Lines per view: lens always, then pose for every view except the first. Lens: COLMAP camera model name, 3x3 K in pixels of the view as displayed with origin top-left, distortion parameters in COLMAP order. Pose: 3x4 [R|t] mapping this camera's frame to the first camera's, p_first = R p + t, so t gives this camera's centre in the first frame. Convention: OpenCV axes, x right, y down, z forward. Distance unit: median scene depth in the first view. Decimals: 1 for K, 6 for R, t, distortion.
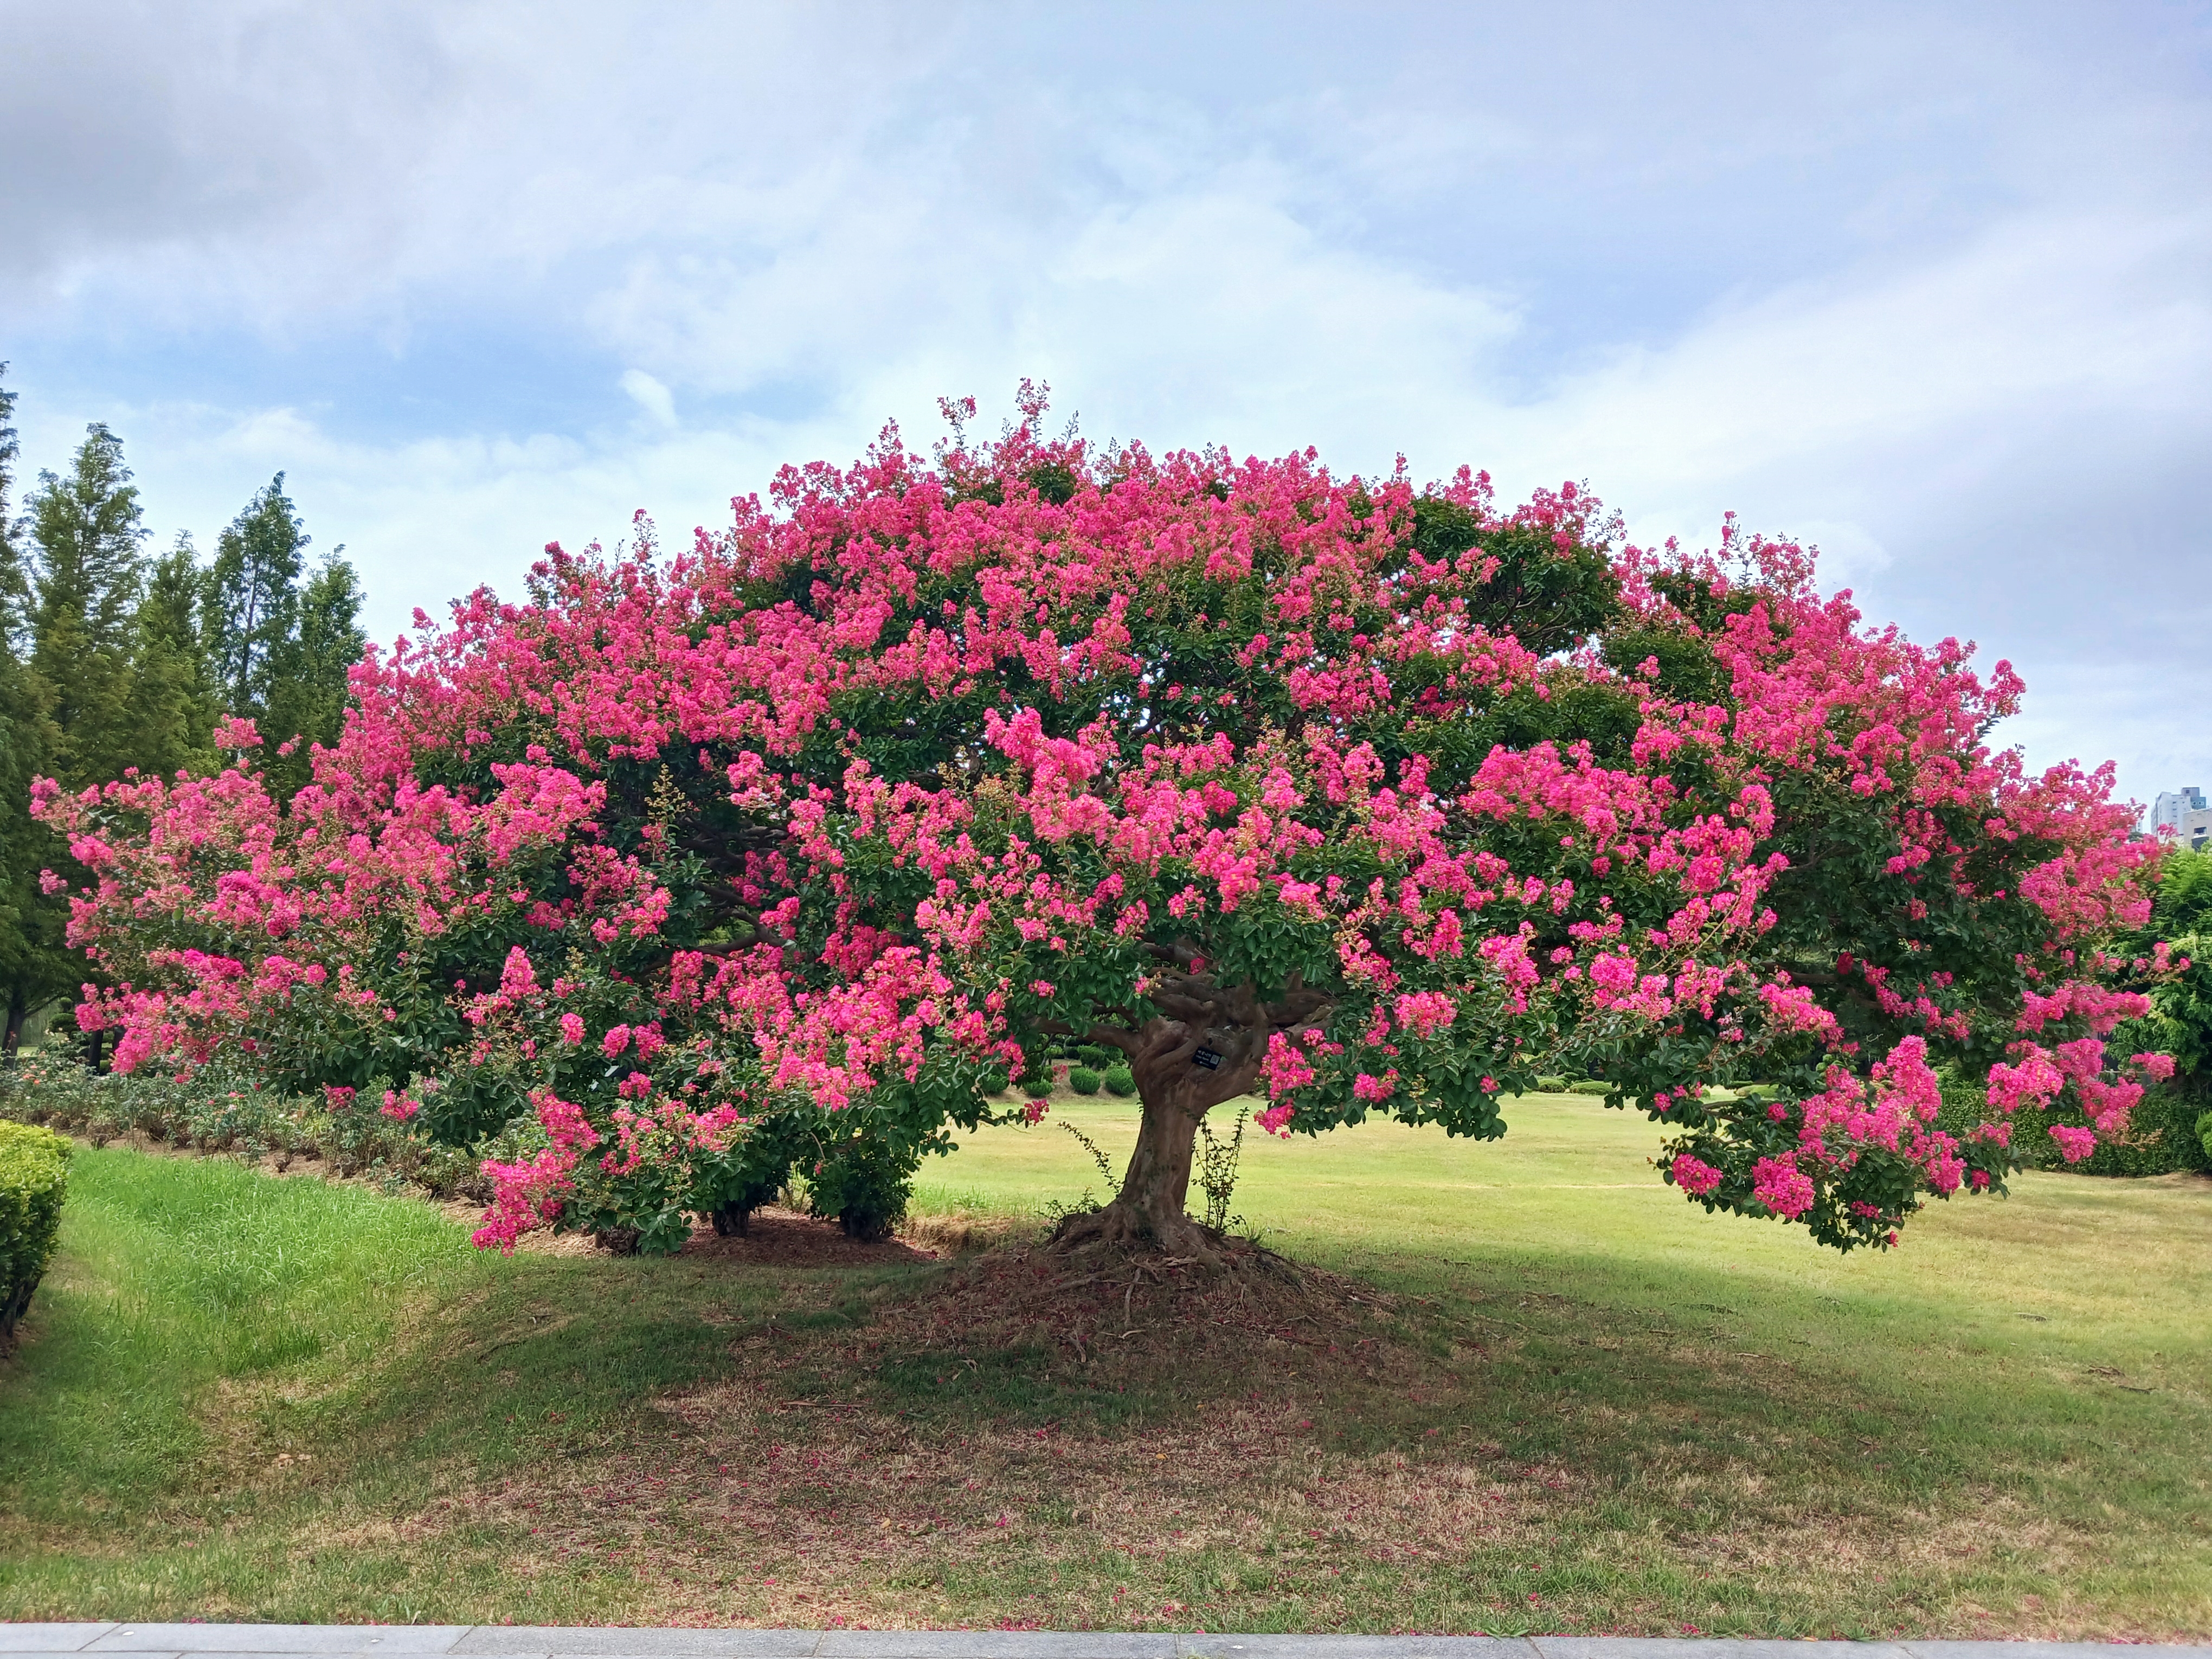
lens RADIAL K [[1647.8, 0, 1115.4], [0, 1647.8, 822.0], [0, 0, 1]] dist [-0.007612, -0.006222]
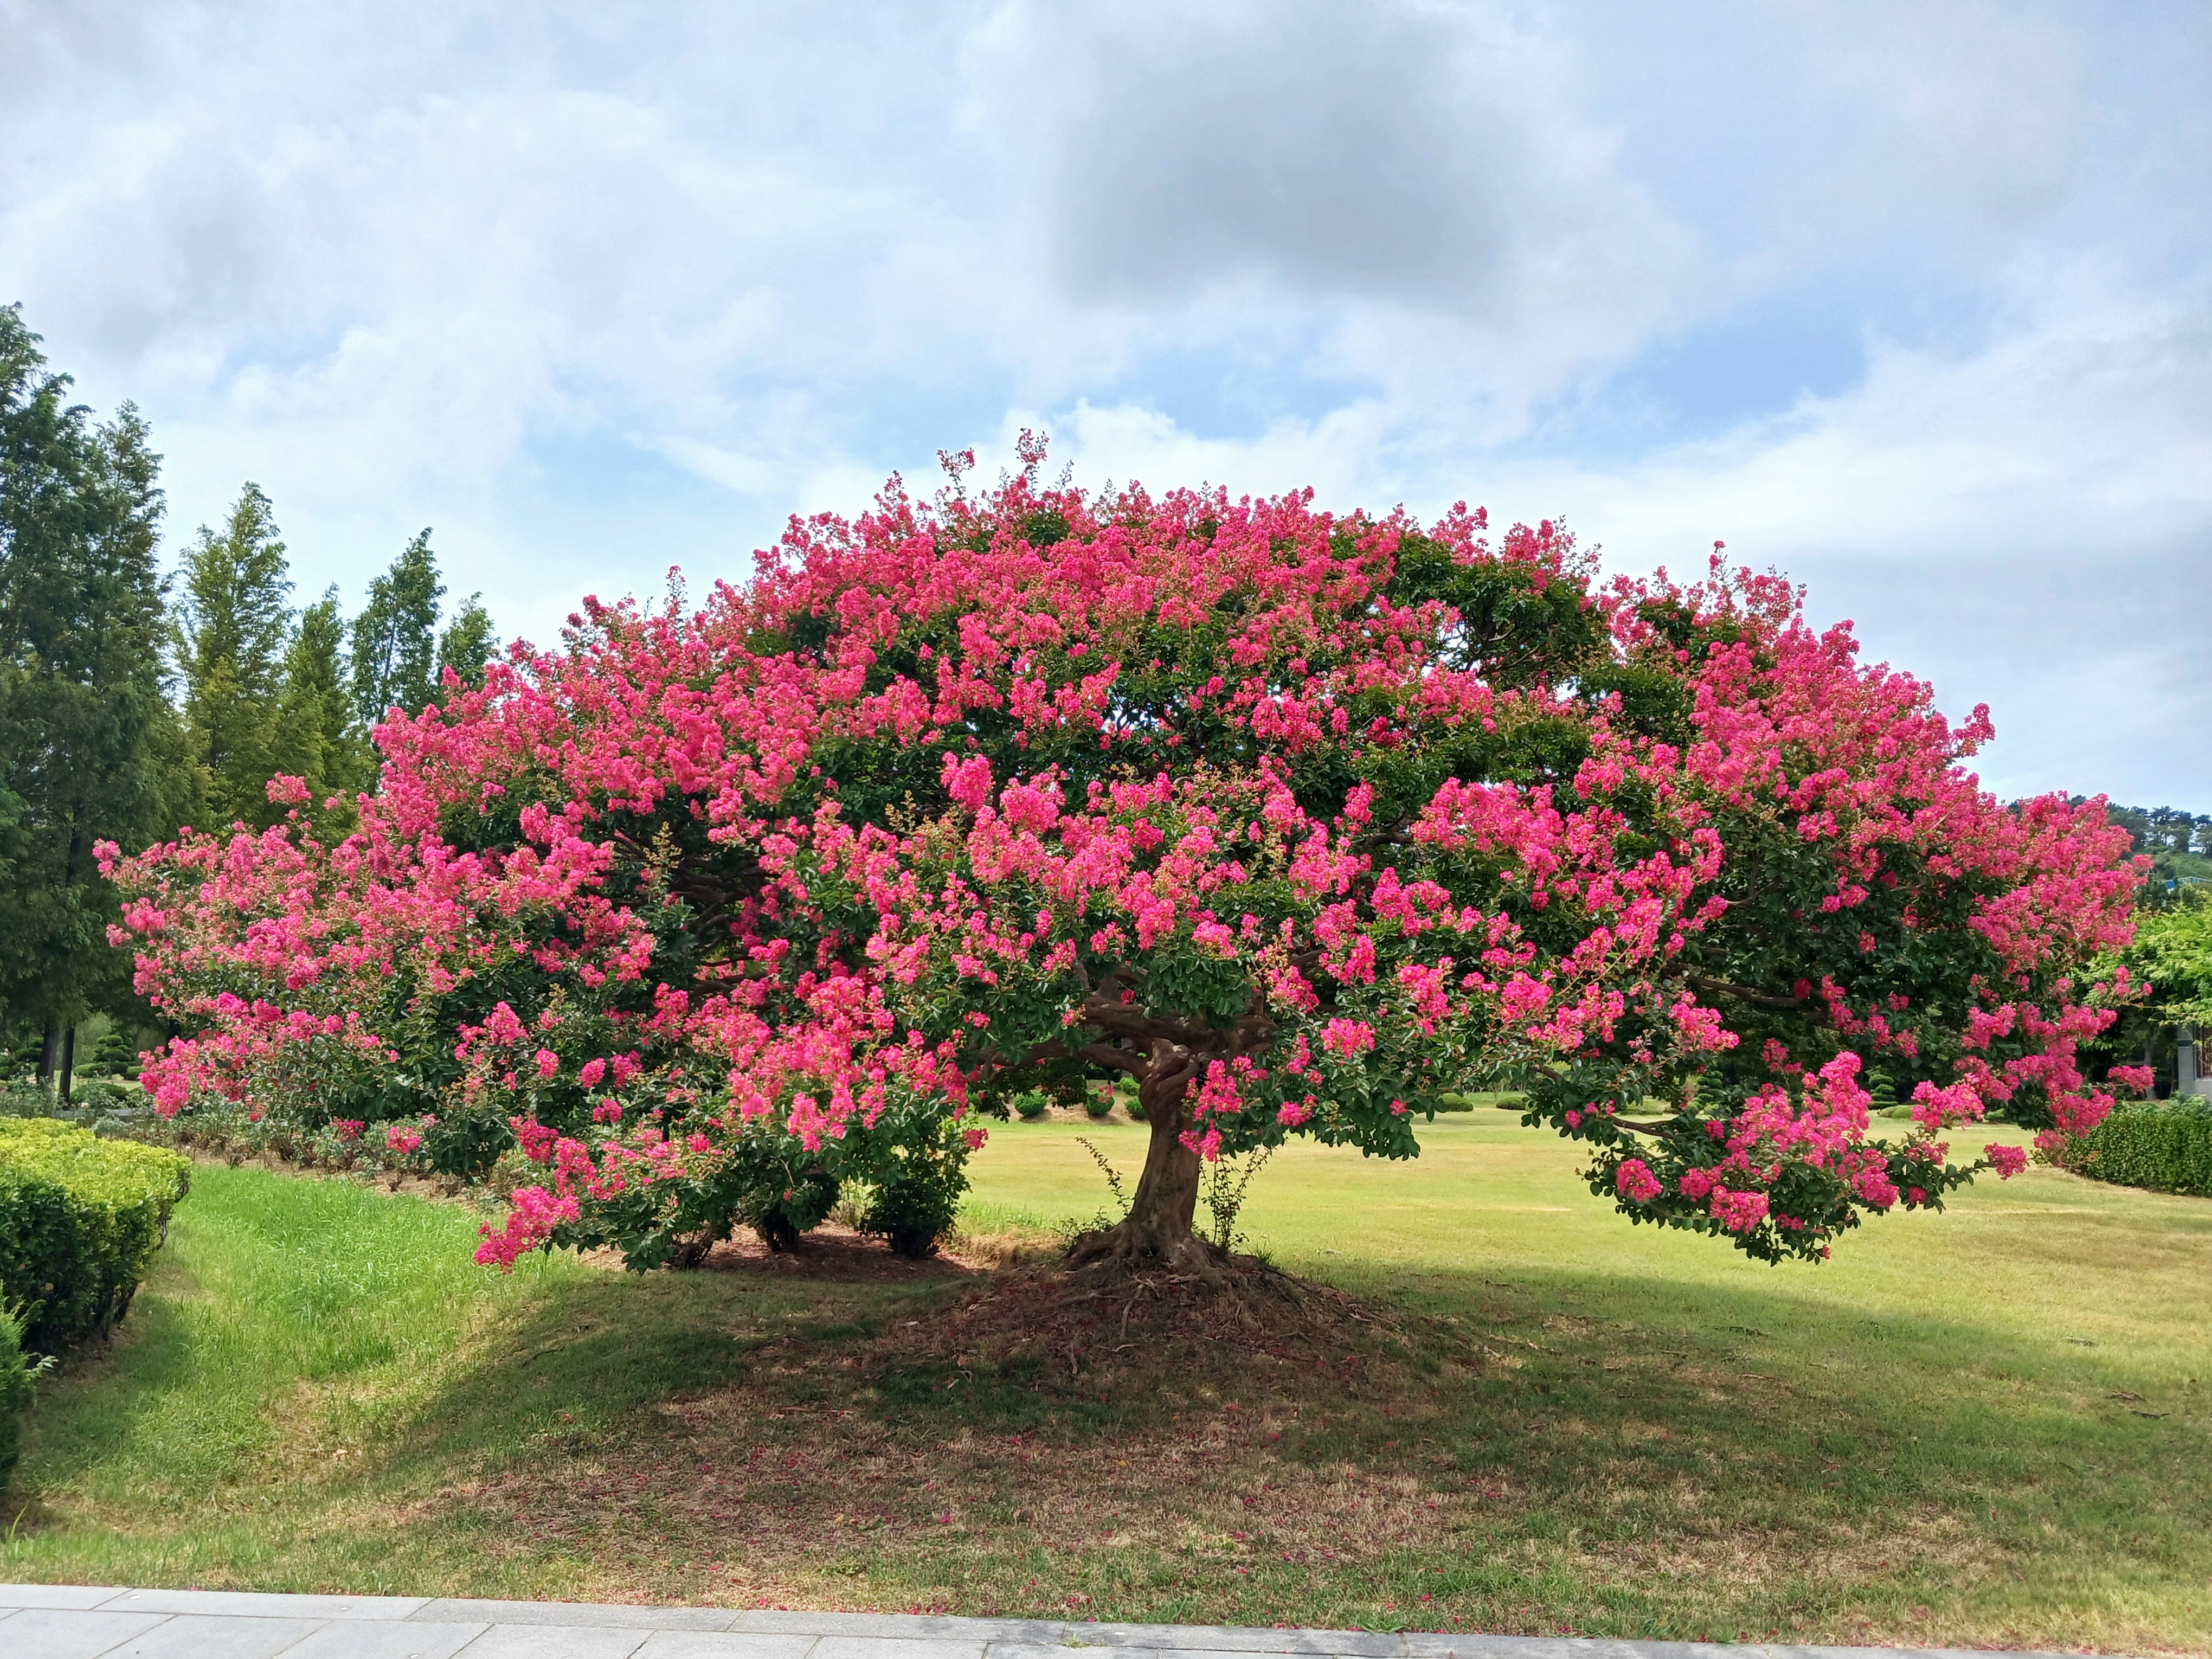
lens RADIAL K [[1647.8, 0, 1118.2], [0, 1647.8, 848.6], [0, 0, 1]] dist [-0.007612, -0.006222]
pose [[0.996756, -0.013416, -0.079353, 0.107856], [0.013631, 0.999905, 0.002161, -0.007721], [0.079316, -0.003235, 0.996844, -0.042395]]
